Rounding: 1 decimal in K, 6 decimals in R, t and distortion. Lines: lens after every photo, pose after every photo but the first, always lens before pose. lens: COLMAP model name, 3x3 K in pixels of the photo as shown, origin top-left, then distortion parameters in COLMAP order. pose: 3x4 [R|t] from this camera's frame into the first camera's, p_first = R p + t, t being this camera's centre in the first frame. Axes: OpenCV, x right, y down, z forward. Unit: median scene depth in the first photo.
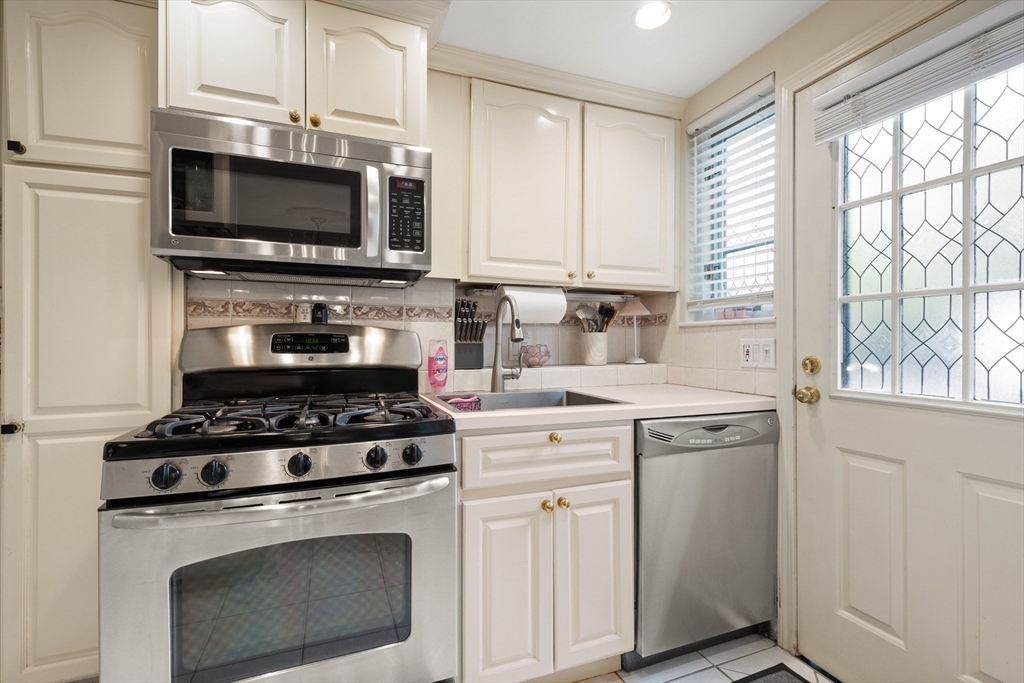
lens RADIAL K [[472.2, 0, 517.1], [0, 472.2, 341.0], [0, 0, 1]] dist [0.004531, 0.000525]
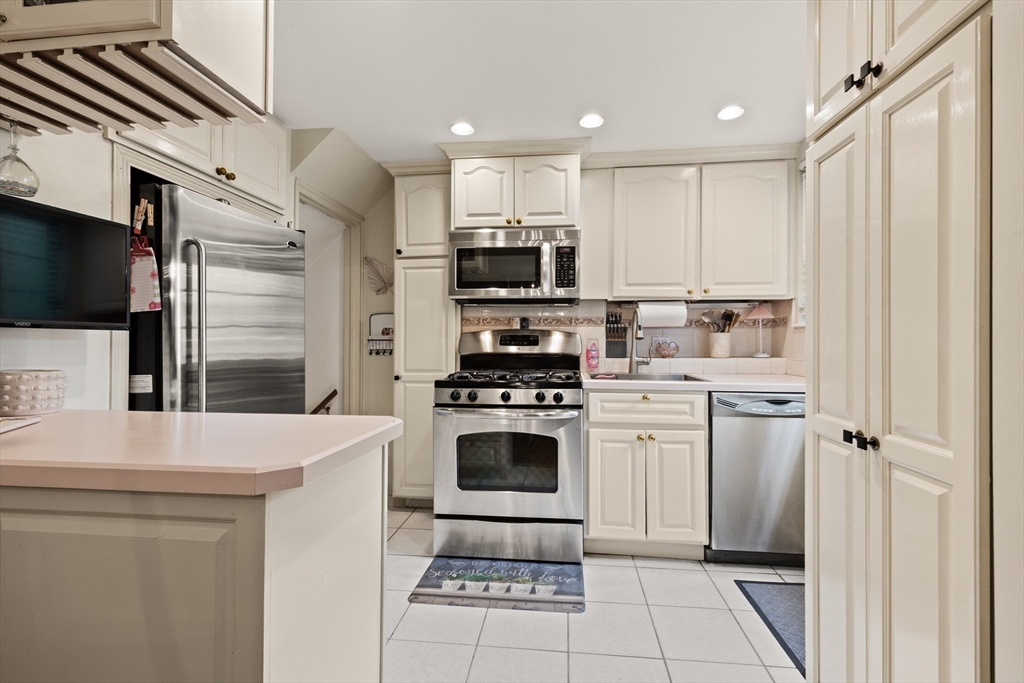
lens RADIAL K [[472.2, 0, 517.1], [0, 472.2, 341.0], [0, 0, 1]] dist [0.004531, 0.000525]
pose [[0.883010, 0.002405, -0.469347, 0.411444], [-0.001135, 0.999995, 0.002989, 0.002186], [0.469352, -0.002107, 0.883009, -0.604156]]
